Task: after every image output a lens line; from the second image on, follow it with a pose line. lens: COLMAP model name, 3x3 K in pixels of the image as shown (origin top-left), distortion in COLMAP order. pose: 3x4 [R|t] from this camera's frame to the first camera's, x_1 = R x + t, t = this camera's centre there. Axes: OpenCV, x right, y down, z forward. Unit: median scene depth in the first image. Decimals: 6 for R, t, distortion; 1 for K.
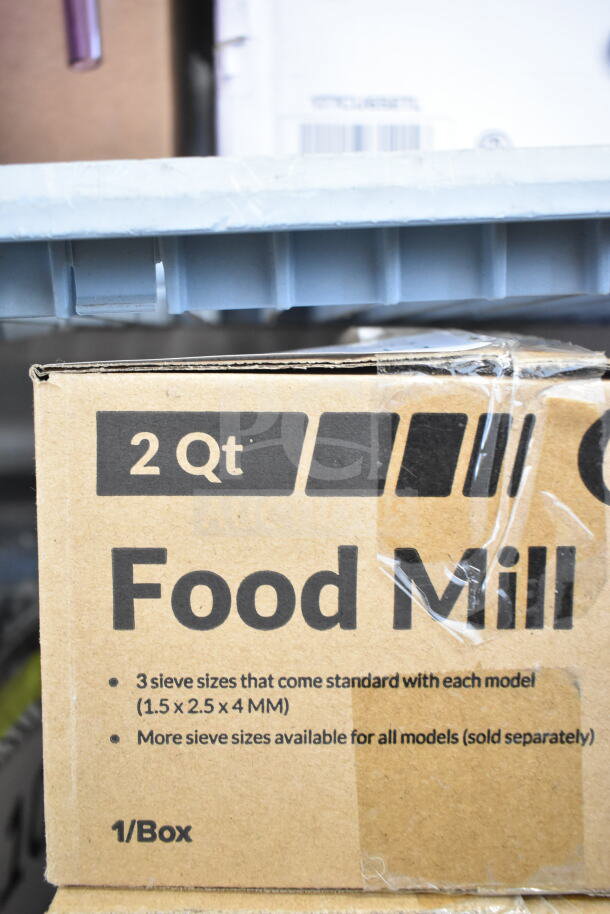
lens RADIAL K [[776.8, 0, 295.8], [0, 776.8, 450.6], [0, 0, 1]] dist [-0.013936, -0.011536]
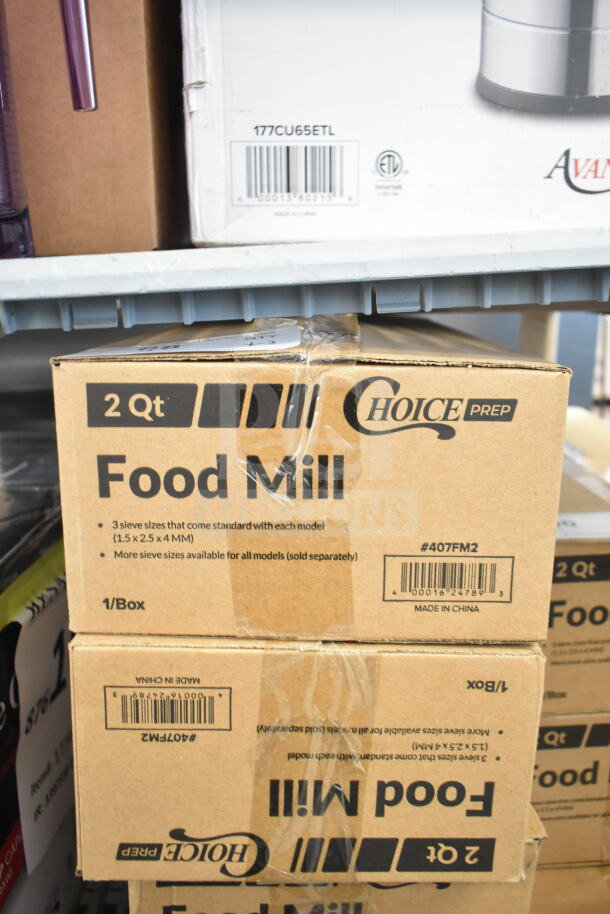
lens RADIAL K [[776.8, 0, 312.3], [0, 776.8, 455.2], [0, 0, 1]] dist [-0.013936, -0.011536]
pose [[0.999560, 0.003706, -0.029417, 0.339570], [-0.000108, 0.992604, 0.121395, -0.102006], [0.029649, -0.121338, 0.992168, -0.850913]]
